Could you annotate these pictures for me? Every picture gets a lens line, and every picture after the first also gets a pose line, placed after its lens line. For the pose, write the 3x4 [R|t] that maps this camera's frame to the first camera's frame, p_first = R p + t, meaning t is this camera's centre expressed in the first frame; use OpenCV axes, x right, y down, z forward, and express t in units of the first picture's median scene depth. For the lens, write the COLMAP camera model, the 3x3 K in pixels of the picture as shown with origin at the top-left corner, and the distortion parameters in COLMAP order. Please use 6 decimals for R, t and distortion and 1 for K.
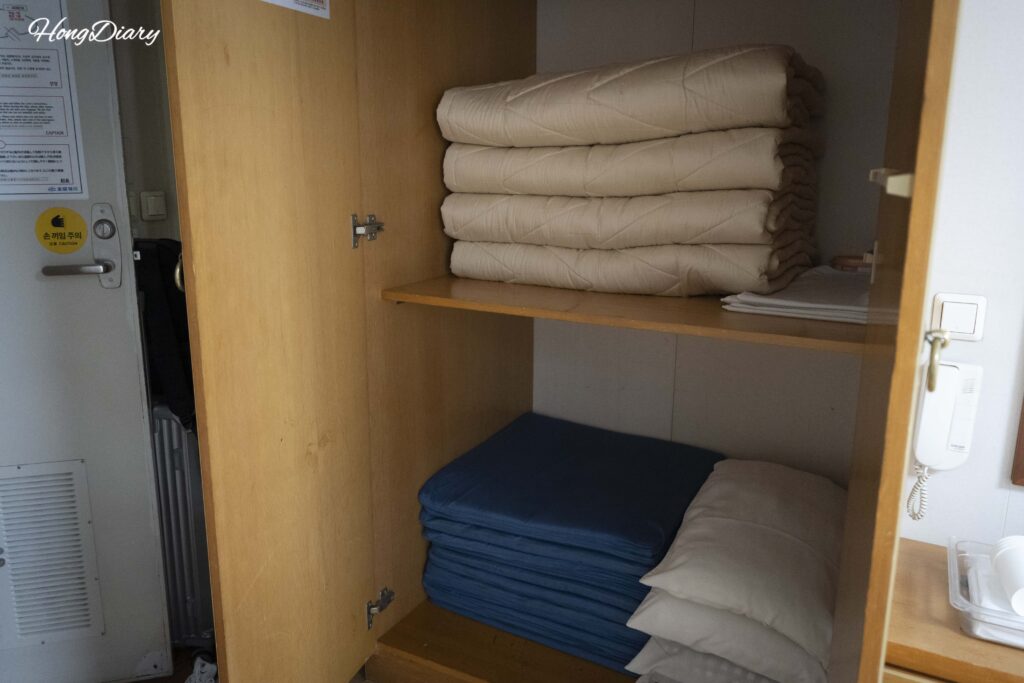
lens RADIAL K [[819.1, 0, 512.0], [0, 819.1, 341.5], [0, 0, 1]] dist [-0.000239, 0.000514]
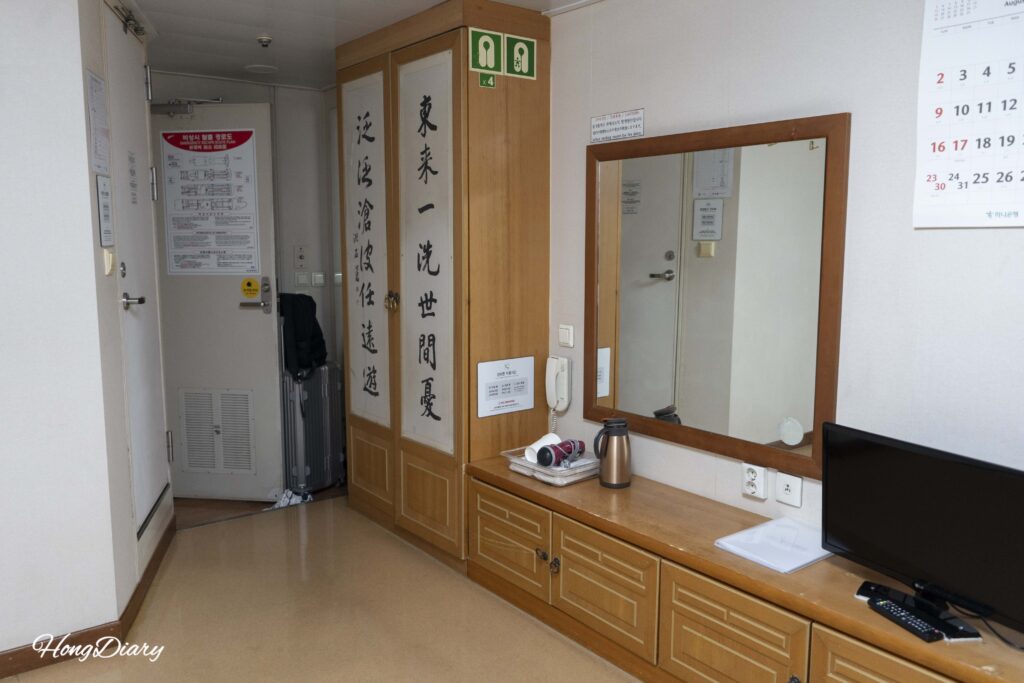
lens RADIAL K [[819.1, 0, 512.0], [0, 819.1, 341.5], [0, 0, 1]] dist [-0.000239, 0.000514]
pose [[0.911683, 0.045102, -0.408410, 1.116741], [-0.084775, 0.993219, -0.079556, 0.142223], [0.402053, 0.107153, 0.909325, -0.829343]]
